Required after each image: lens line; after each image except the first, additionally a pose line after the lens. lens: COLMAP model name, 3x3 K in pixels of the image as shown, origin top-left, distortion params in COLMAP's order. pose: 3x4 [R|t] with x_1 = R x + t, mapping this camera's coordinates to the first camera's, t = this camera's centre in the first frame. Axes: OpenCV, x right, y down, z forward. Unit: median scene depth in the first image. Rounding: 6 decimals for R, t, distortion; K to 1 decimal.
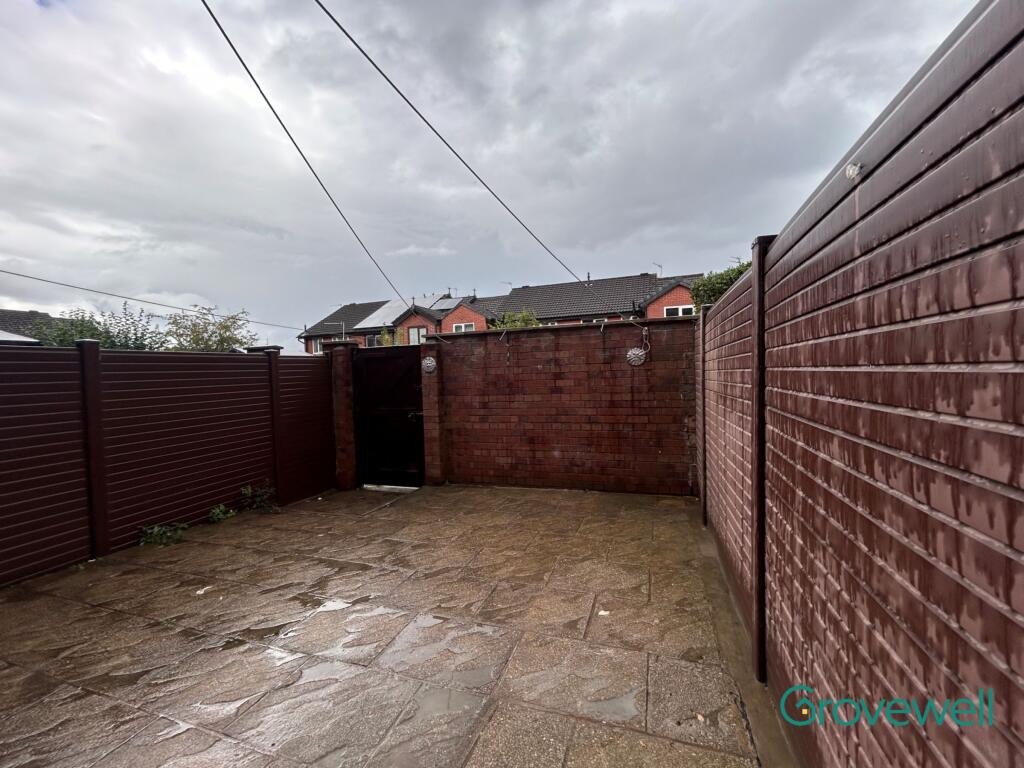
lens RADIAL K [[414.5, 0, 515.0], [0, 414.5, 385.4], [0, 0, 1]] dist [-0.001396, 0.000162]
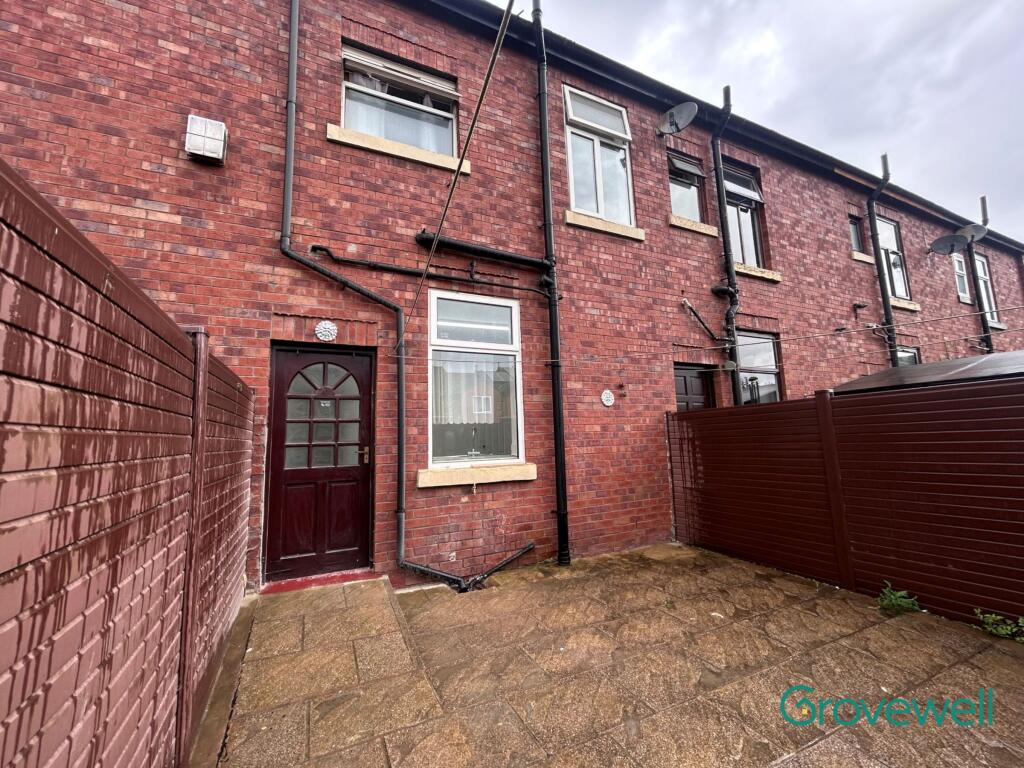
lens RADIAL K [[414.5, 0, 518.3], [0, 414.5, 386.7], [0, 0, 1]] dist [-0.001396, 0.000162]
pose [[-0.732171, -0.037998, -0.680060, 0.431529], [0.038354, 0.994558, -0.096864, -0.047697], [0.680040, -0.097004, -0.726730, 1.384565]]
